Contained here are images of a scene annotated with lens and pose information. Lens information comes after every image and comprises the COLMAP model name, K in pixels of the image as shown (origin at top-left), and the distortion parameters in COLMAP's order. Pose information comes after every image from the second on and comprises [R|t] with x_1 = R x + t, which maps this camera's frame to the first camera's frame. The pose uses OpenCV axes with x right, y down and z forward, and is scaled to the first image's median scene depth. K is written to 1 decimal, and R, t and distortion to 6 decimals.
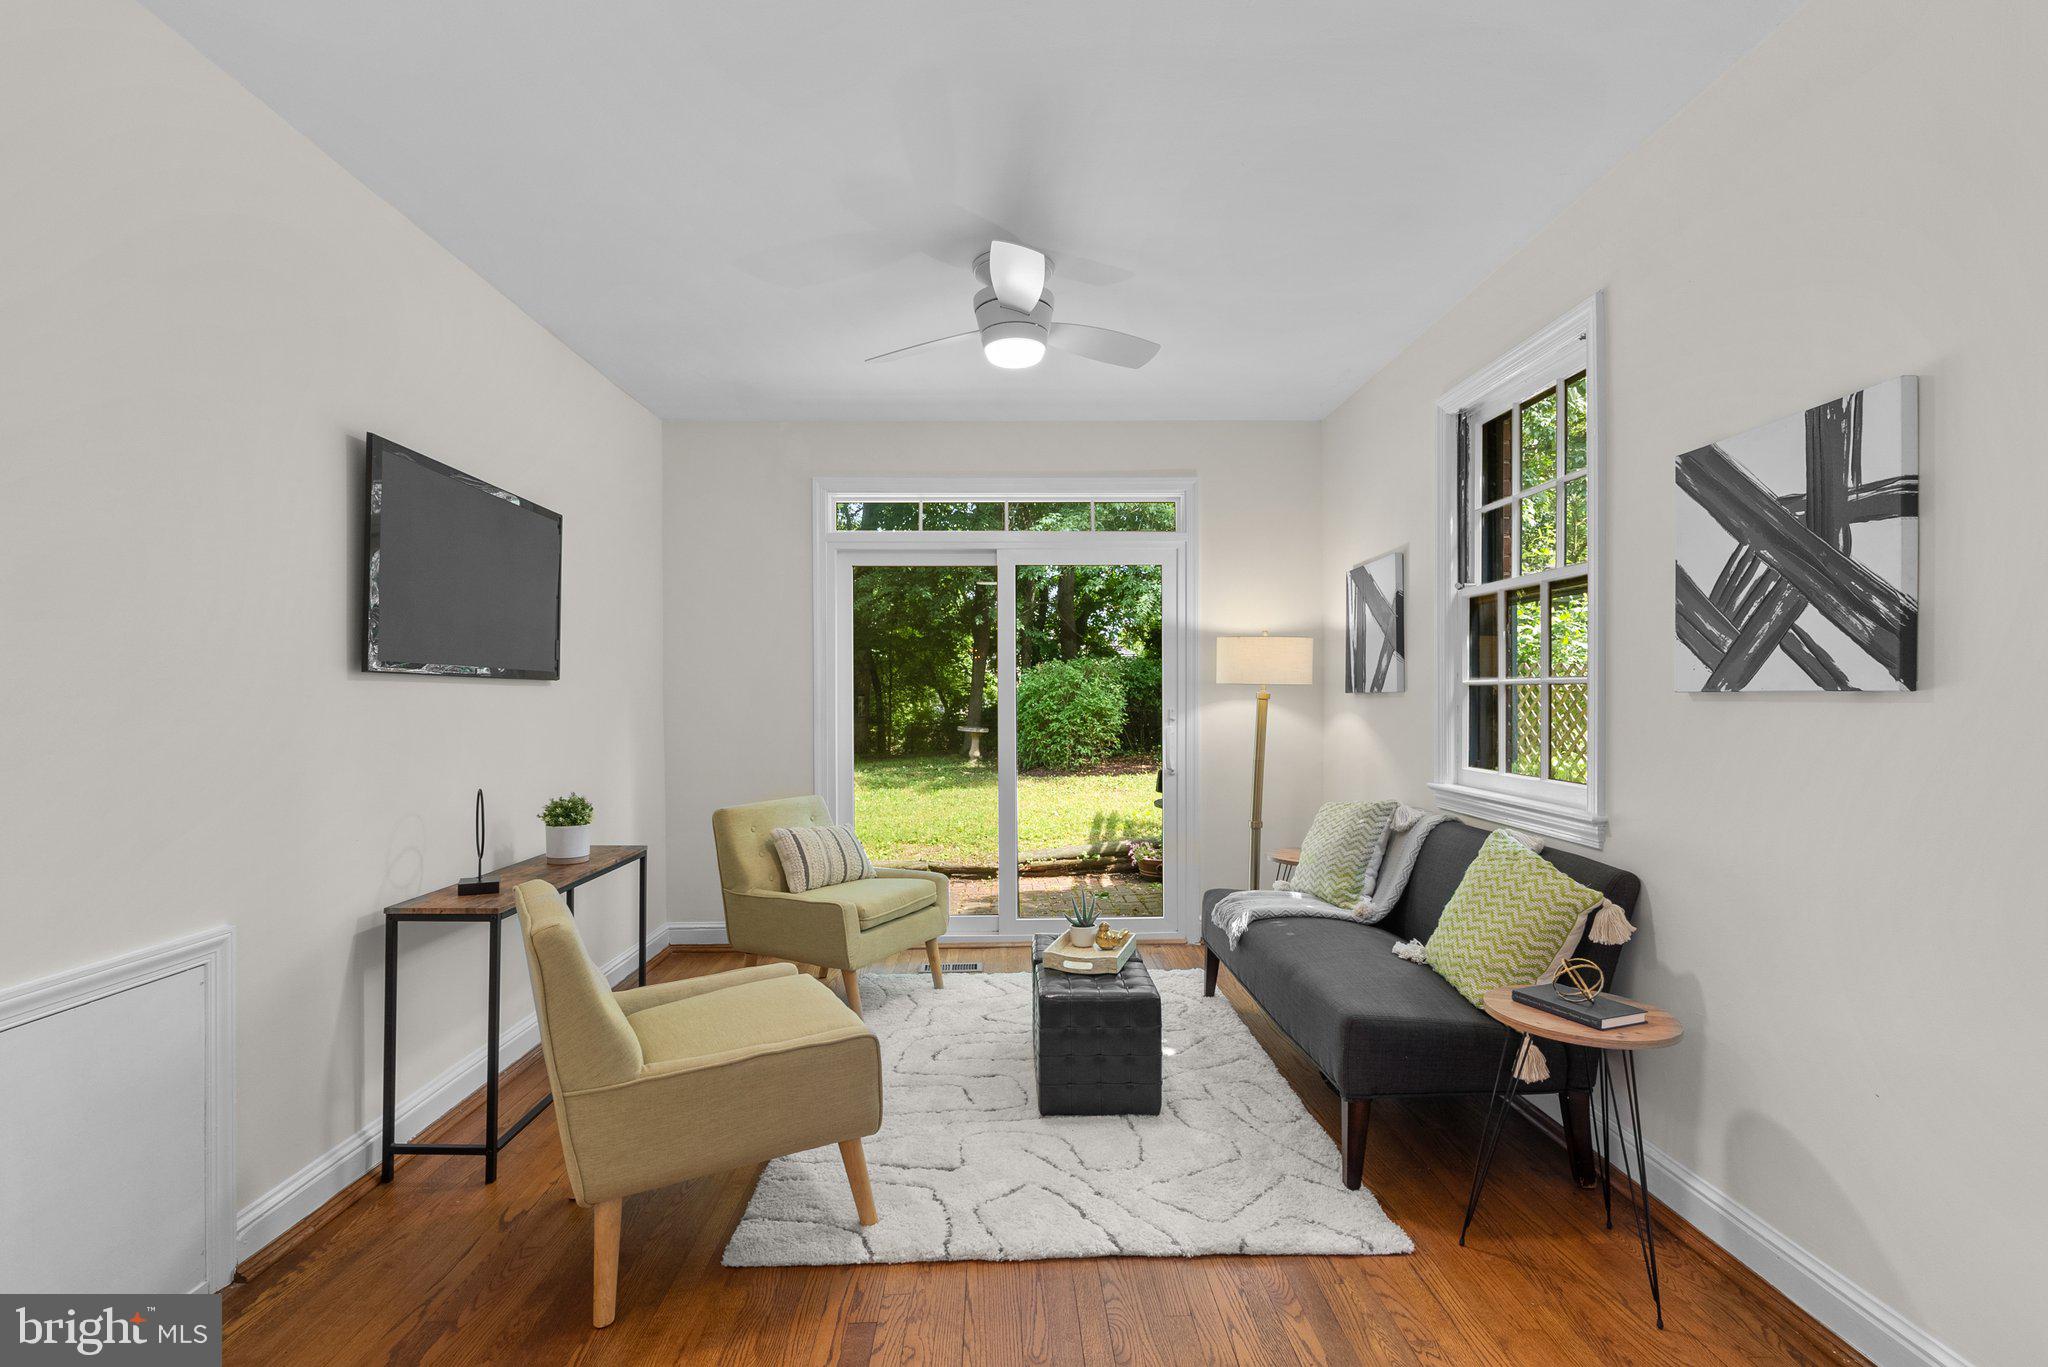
lens RADIAL K [[937.2, 0, 1036.6], [0, 937.2, 702.4], [0, 0, 1]] dist [-0.003857, 0.000546]
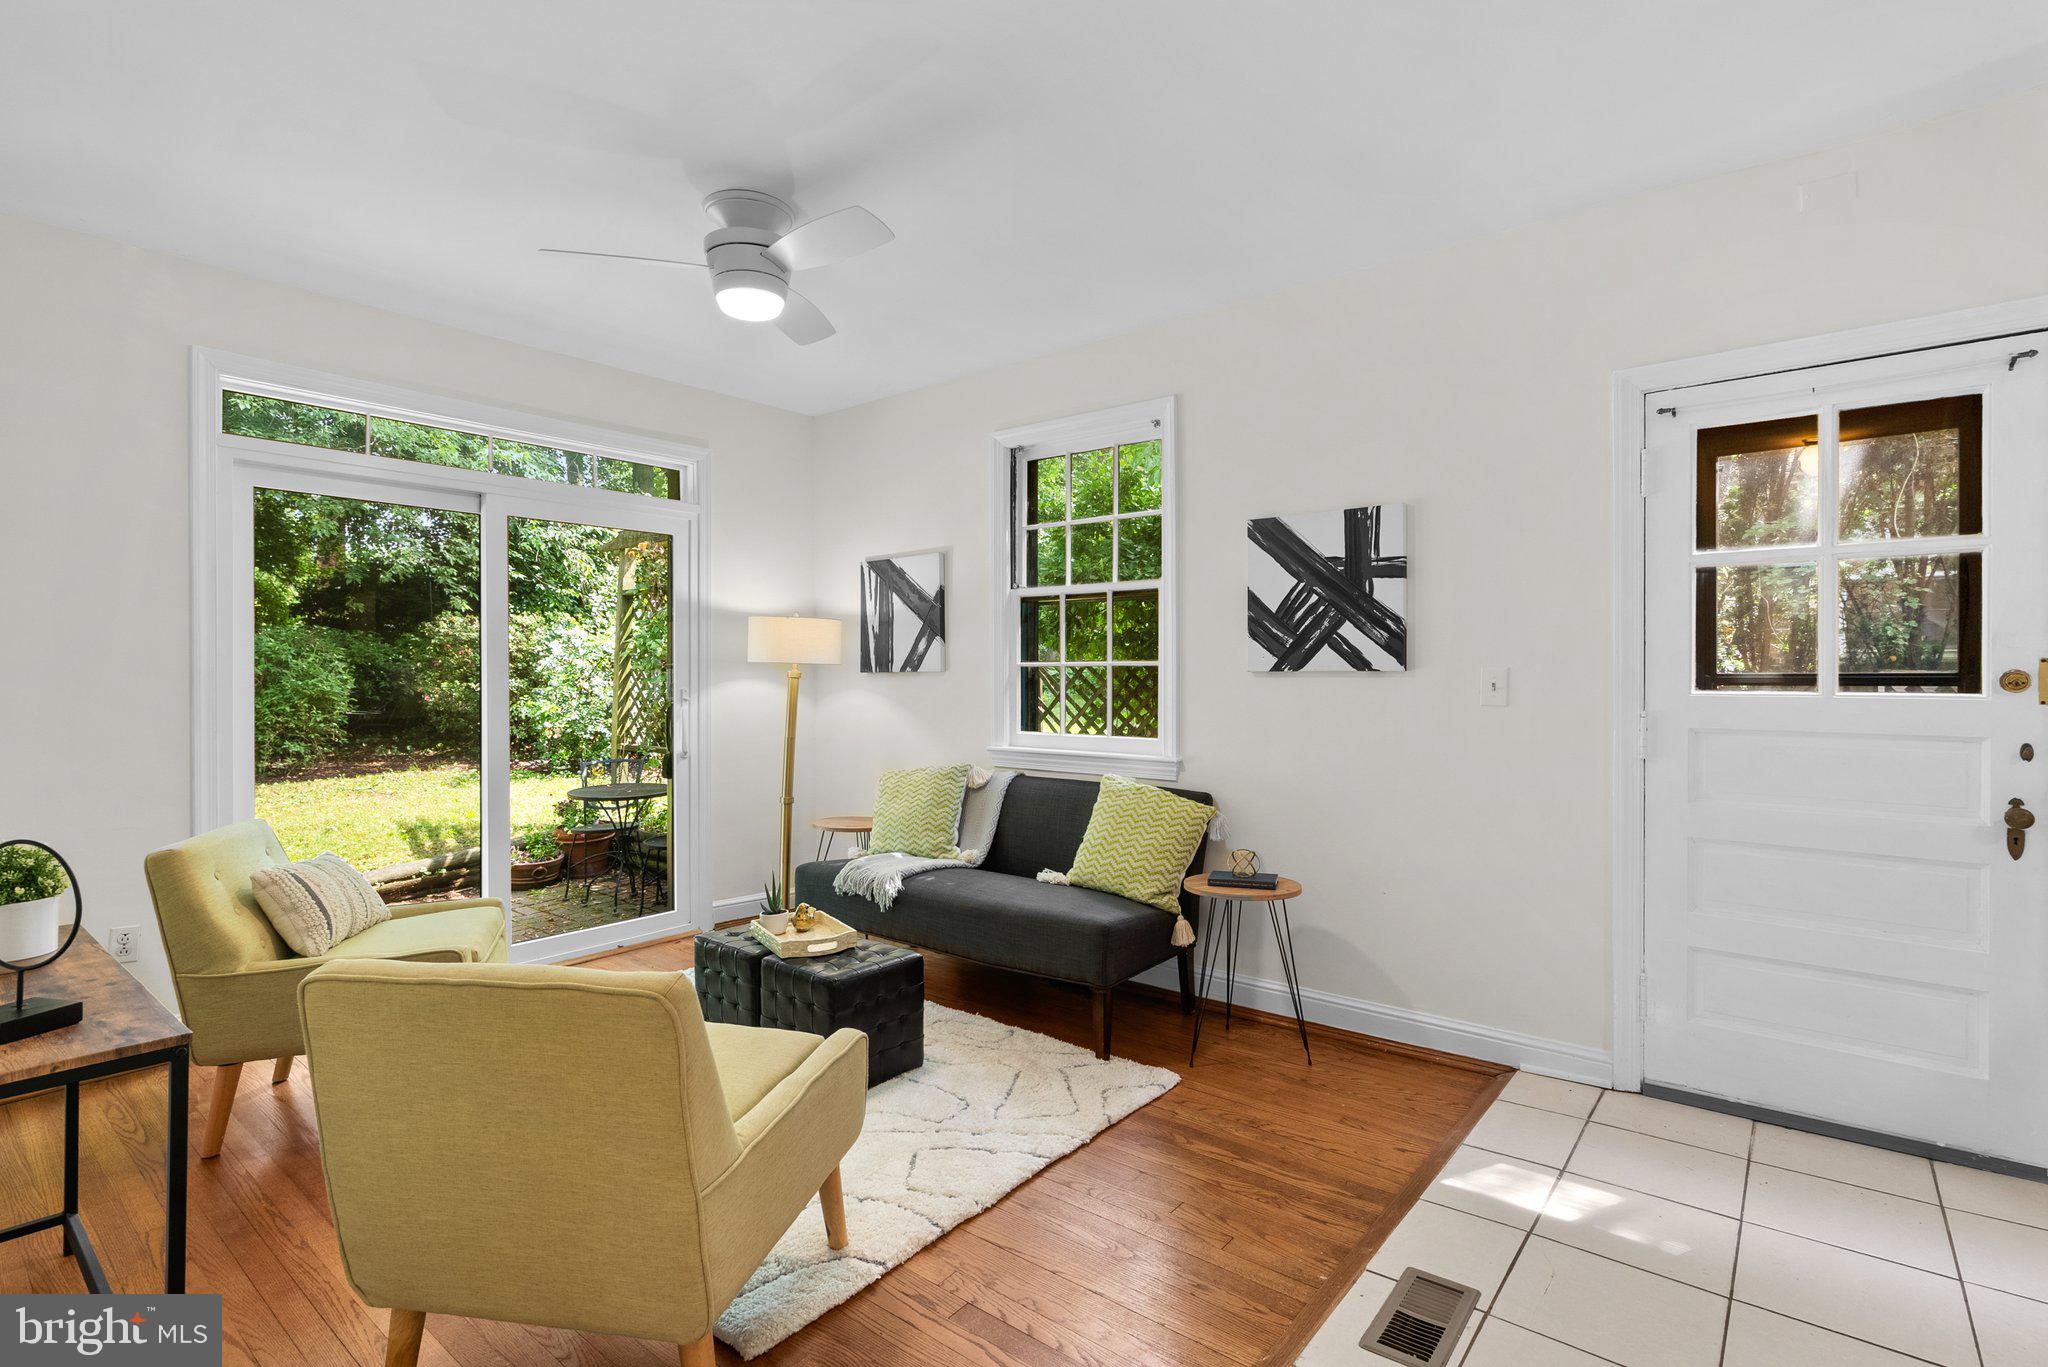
lens RADIAL K [[947.9, 0, 1018.9], [0, 947.9, 676.2], [0, 0, 1]] dist [-0.009516, 0.001097]
pose [[0.657217, 0.001478, 0.753700, -0.650323], [0.004941, 0.999968, -0.006270, 0.004123], [-0.753685, 0.007844, 0.657189, 0.217186]]
